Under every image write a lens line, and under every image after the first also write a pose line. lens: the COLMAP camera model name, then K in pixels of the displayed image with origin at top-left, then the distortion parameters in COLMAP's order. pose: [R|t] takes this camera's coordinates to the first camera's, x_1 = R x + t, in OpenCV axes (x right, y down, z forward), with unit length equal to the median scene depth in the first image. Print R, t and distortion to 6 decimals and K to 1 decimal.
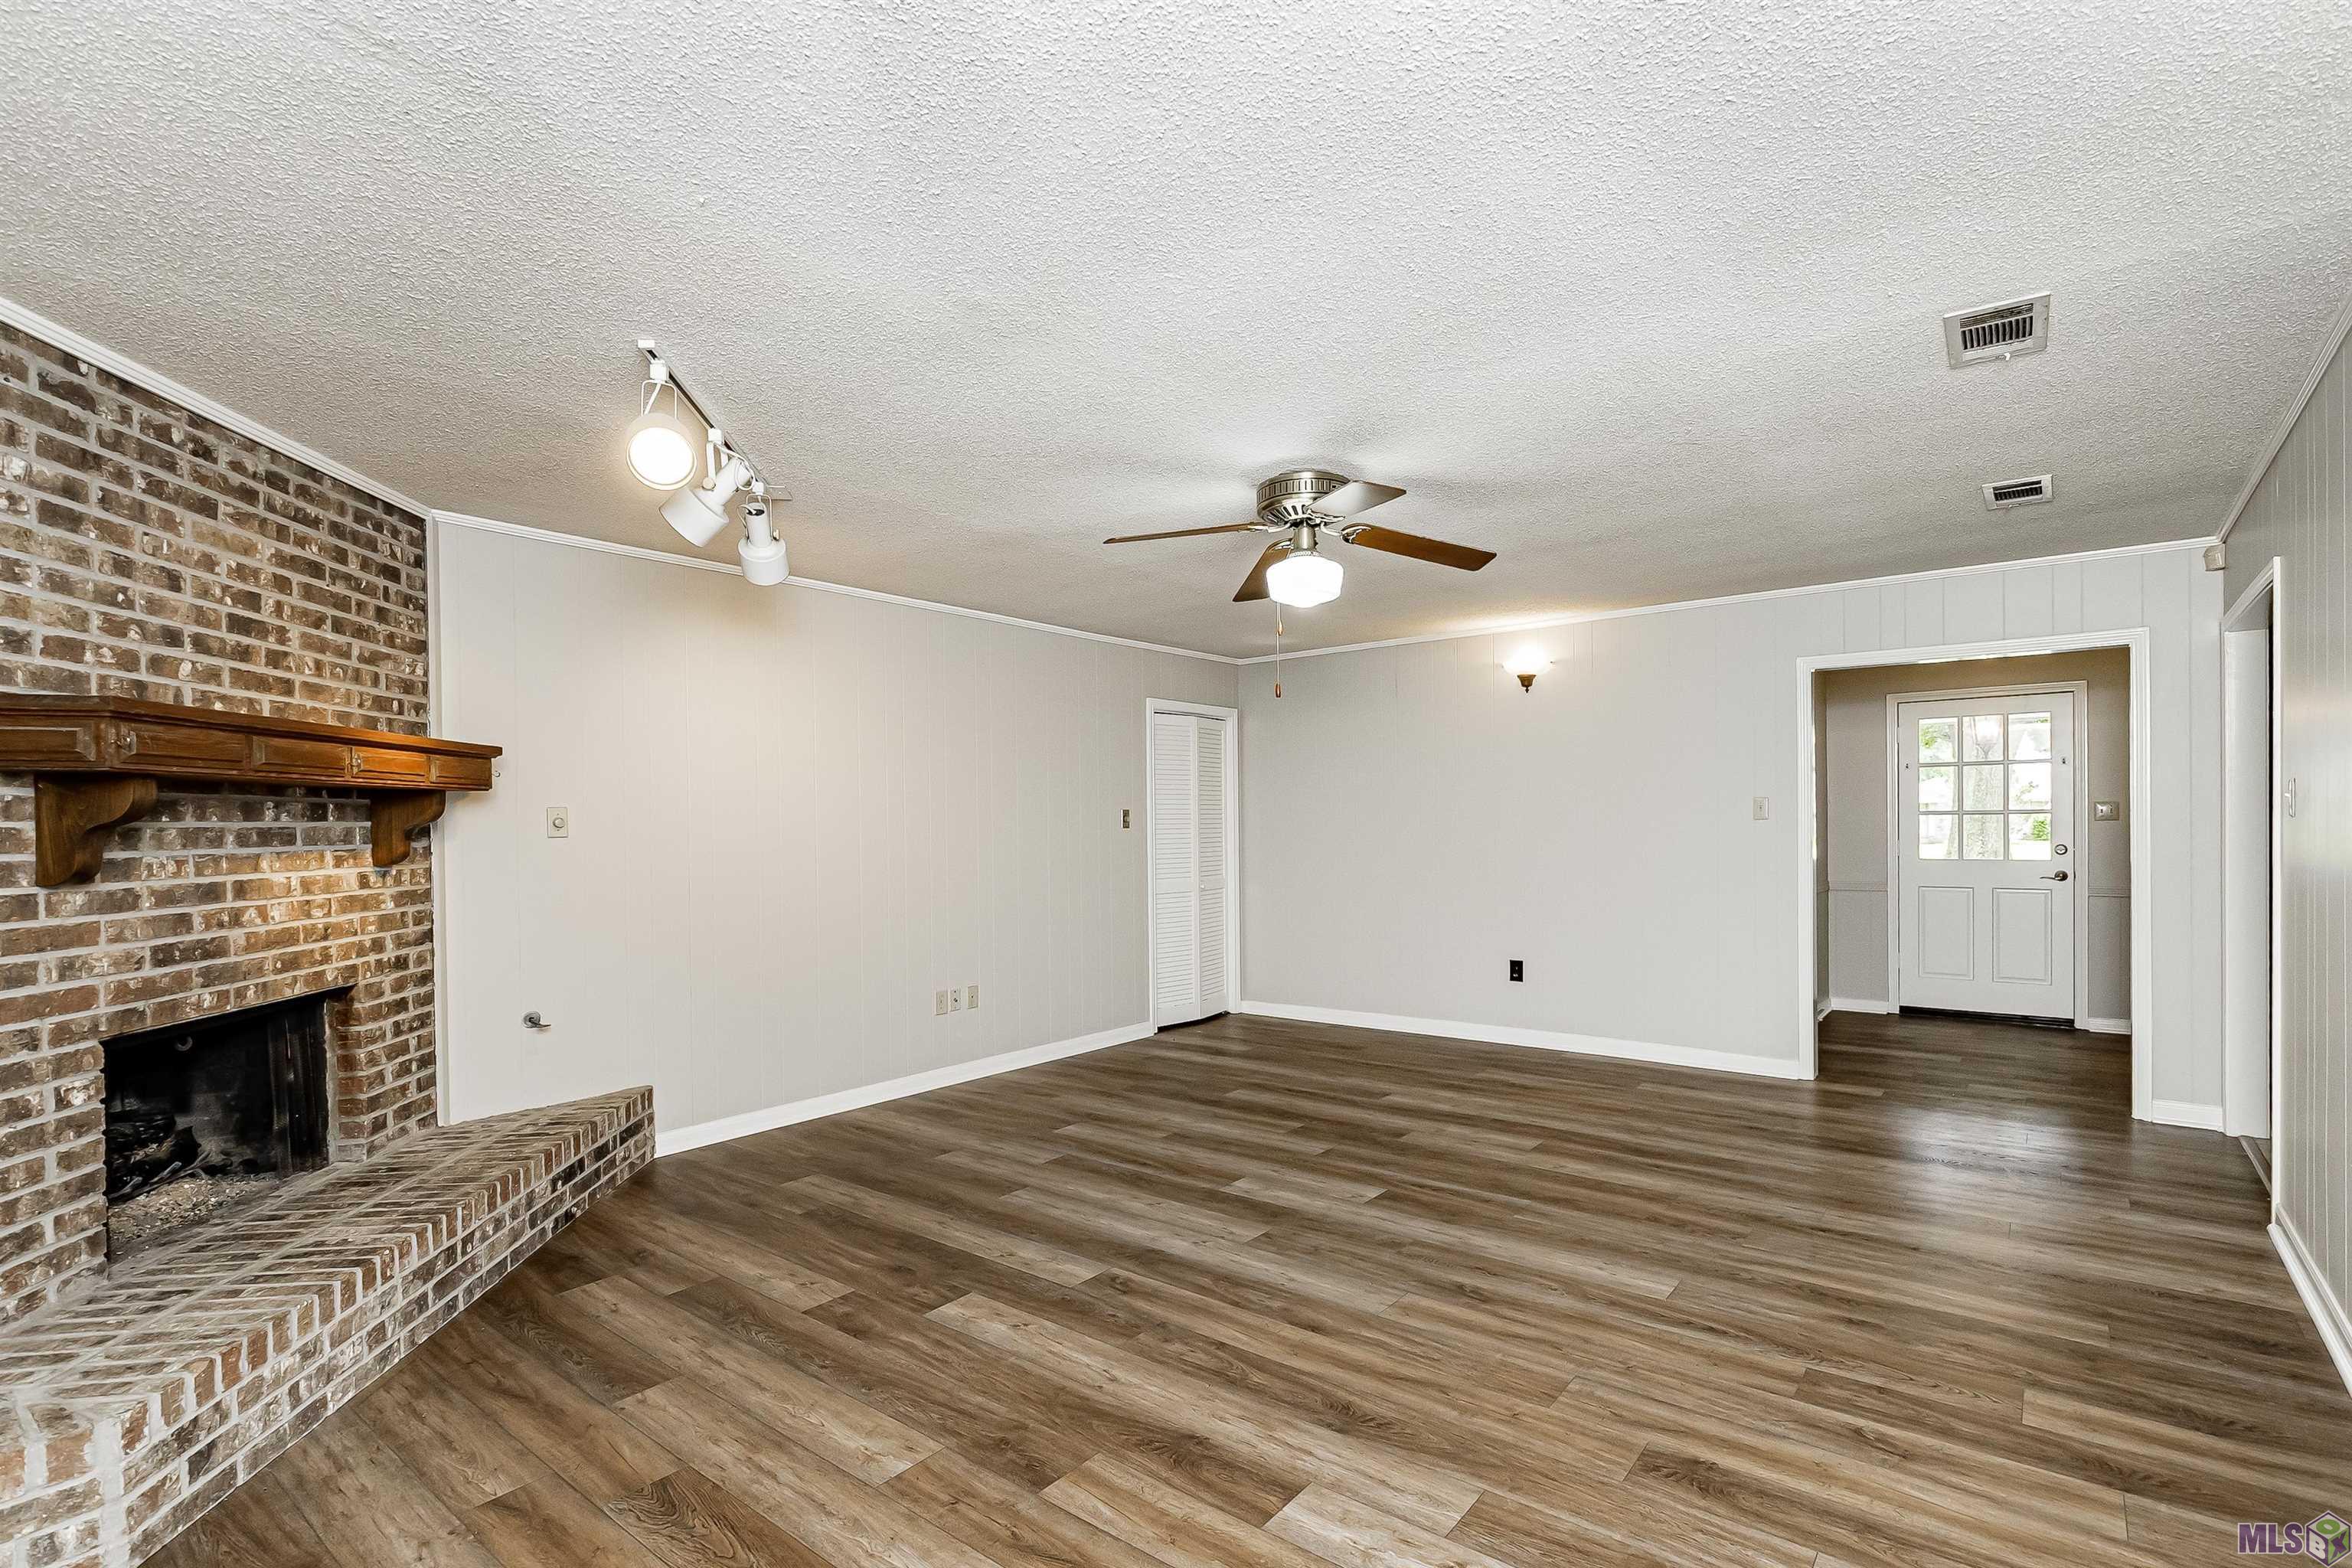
lens RADIAL K [[1072.4, 0, 1201.1], [0, 1072.4, 829.6], [0, 0, 1]] dist [-0.001245, -0.003044]
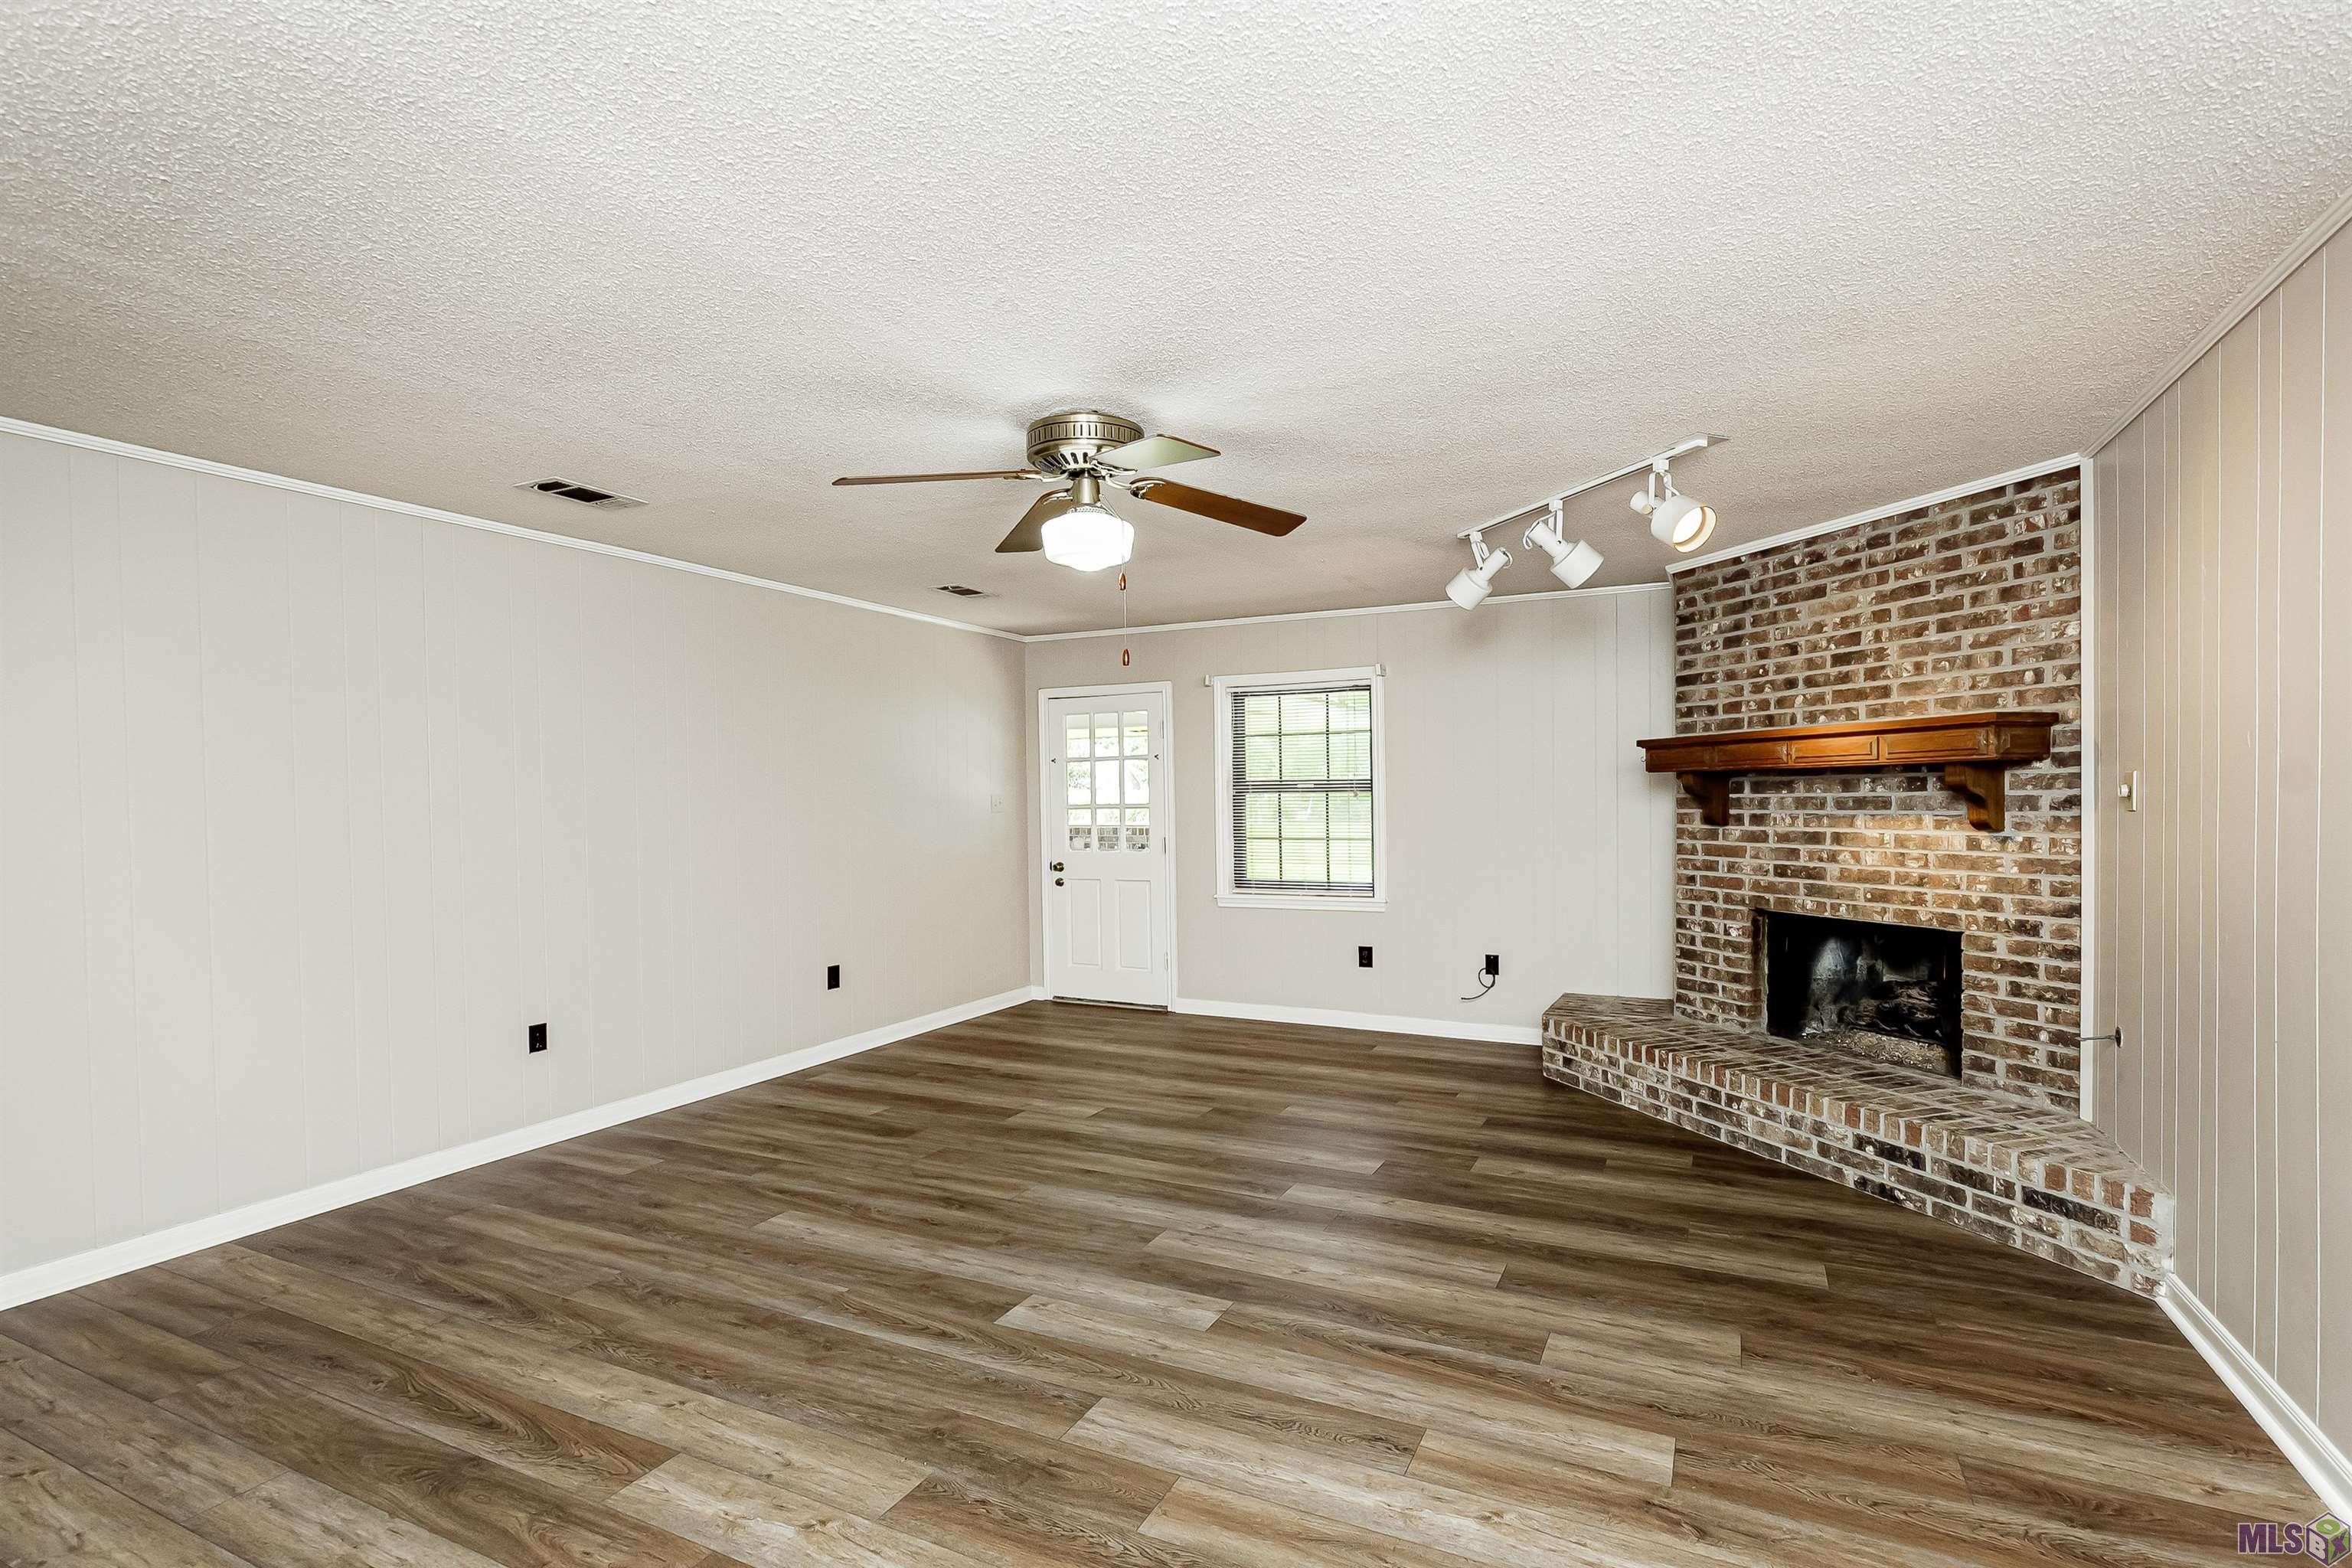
lens RADIAL K [[1072.4, 0, 1185.7], [0, 1072.4, 804.6], [0, 0, 1]] dist [-0.001245, -0.003044]
pose [[-0.972491, 0.023205, -0.231783, 0.324186], [0.020696, 0.999698, 0.013253, -0.028588], [0.232020, 0.008092, -0.972677, 2.185274]]
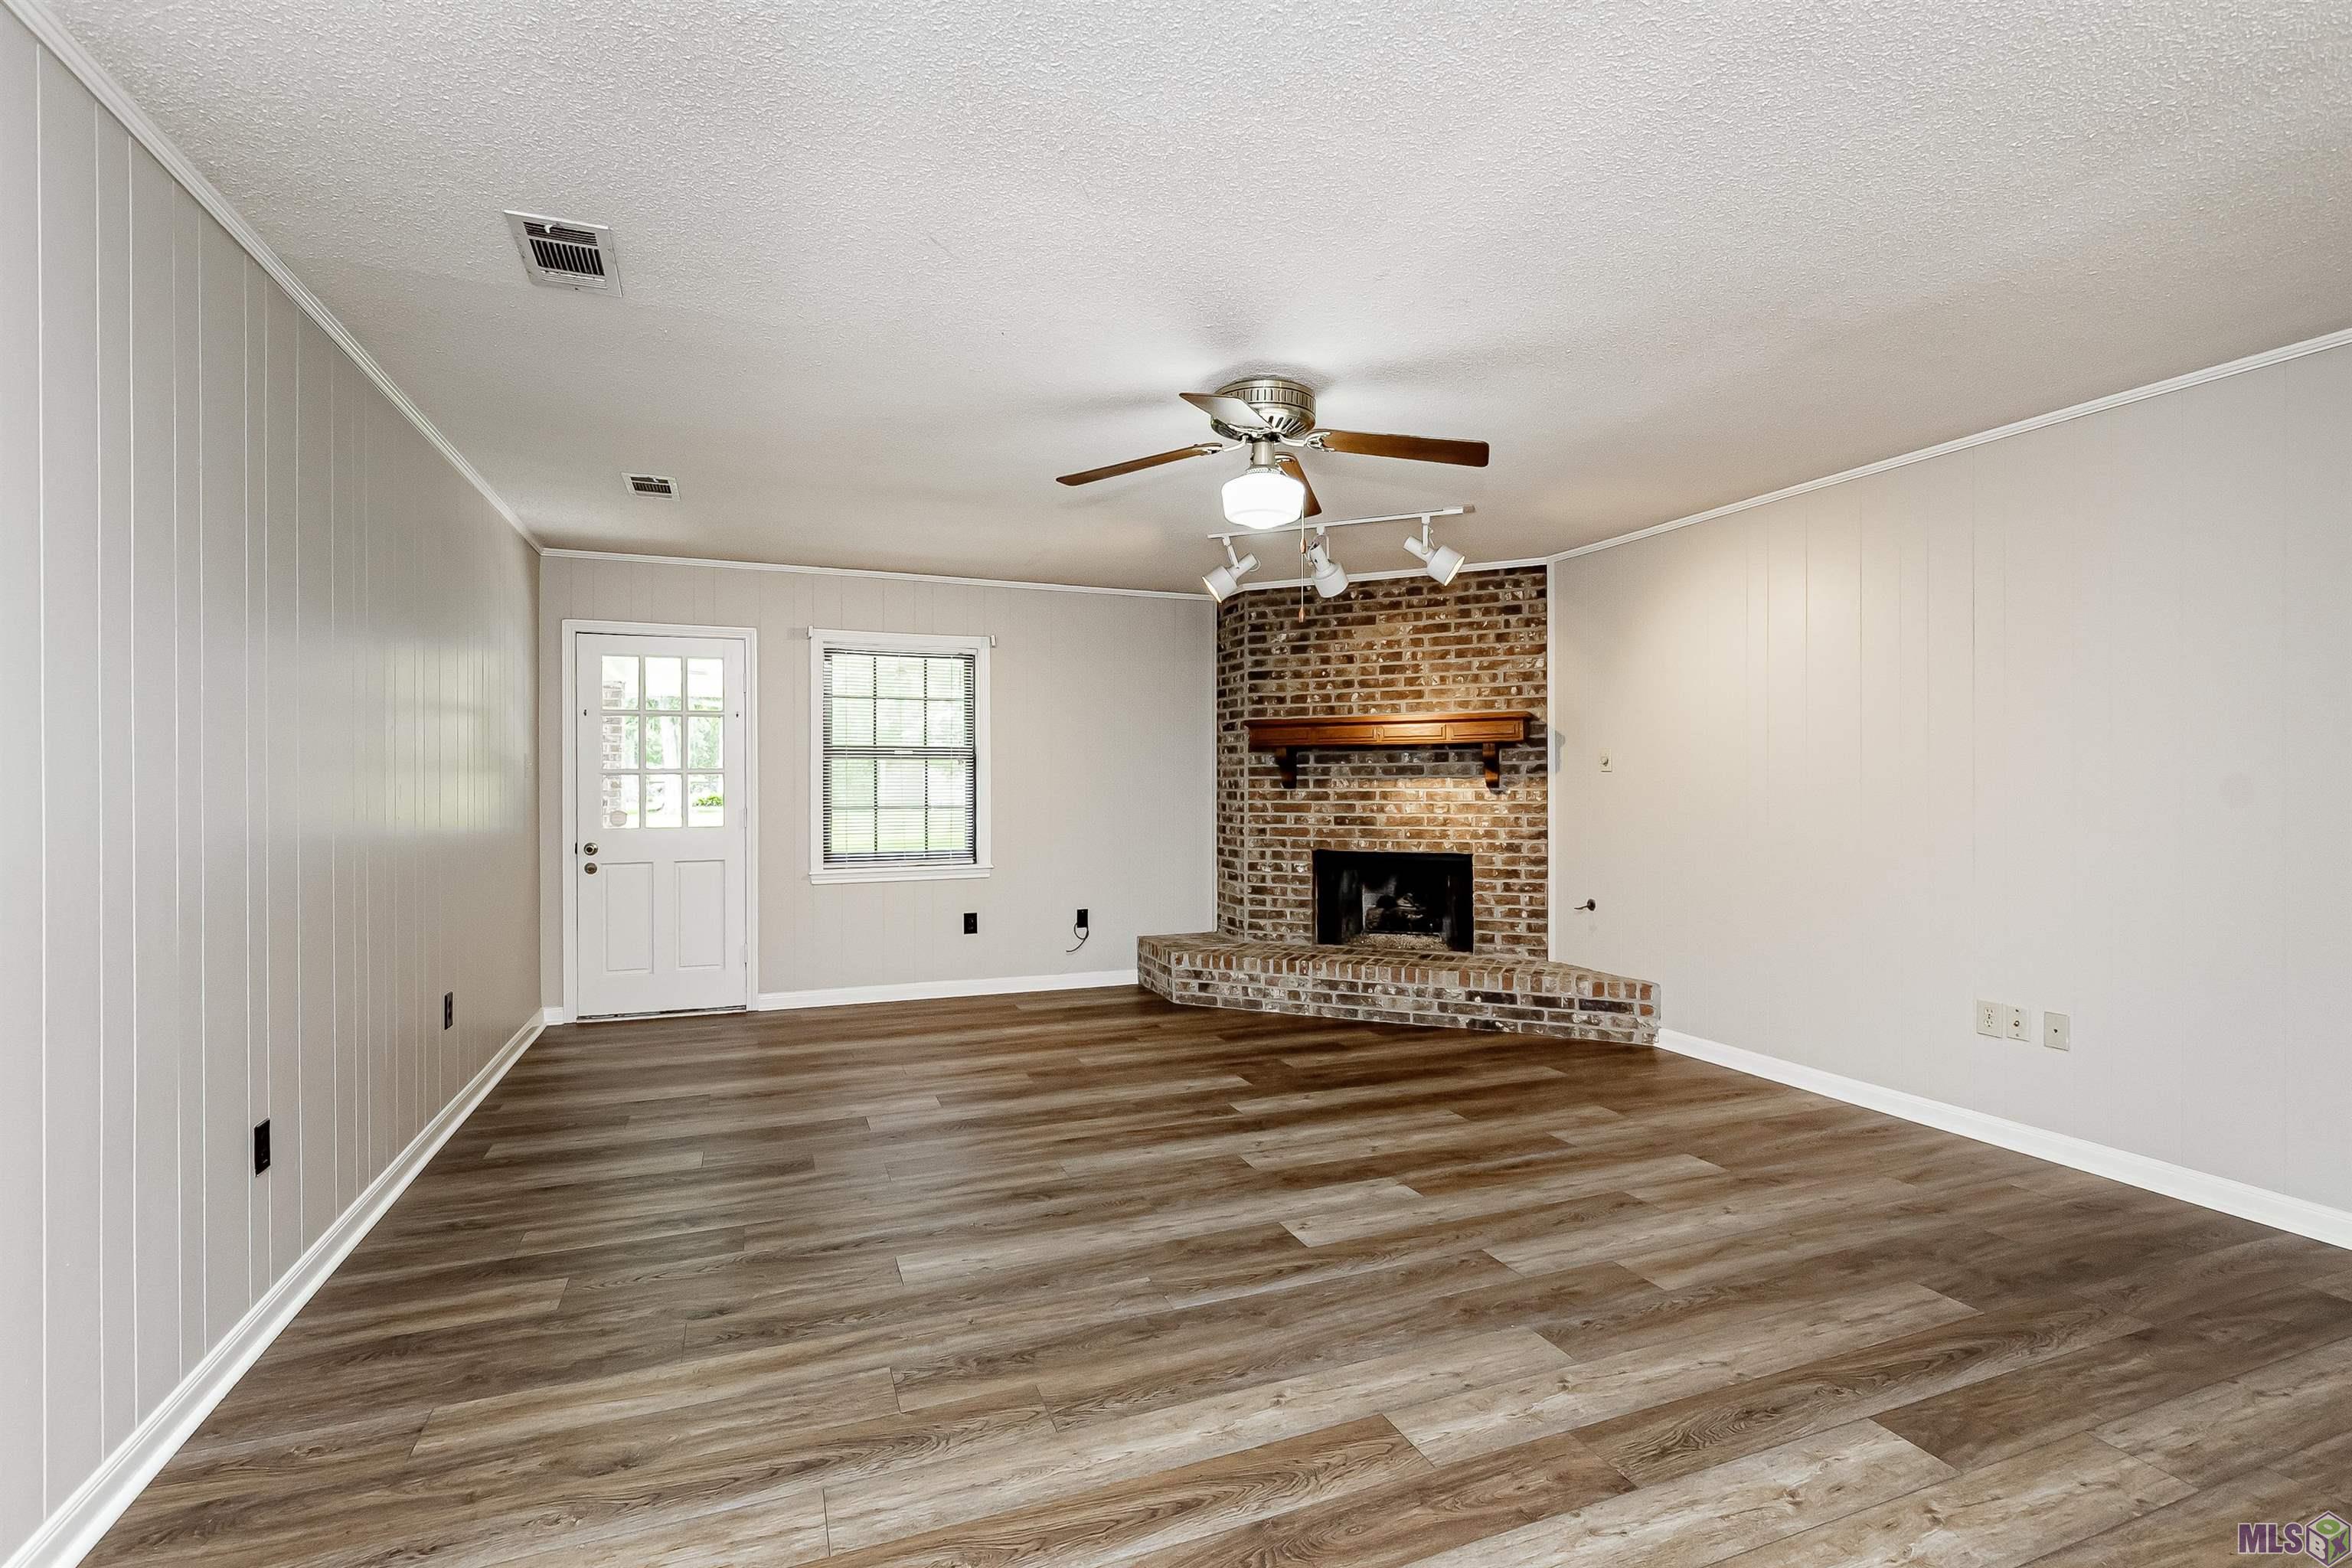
lens RADIAL K [[1072.4, 0, 1185.7], [0, 1072.4, 772.4], [0, 0, 1]] dist [-0.001245, -0.003044]
pose [[-0.494220, 0.007190, -0.869307, 1.110772], [0.006296, 0.999969, 0.004691, -0.001528], [0.869314, -0.003155, -0.494250, 1.661152]]
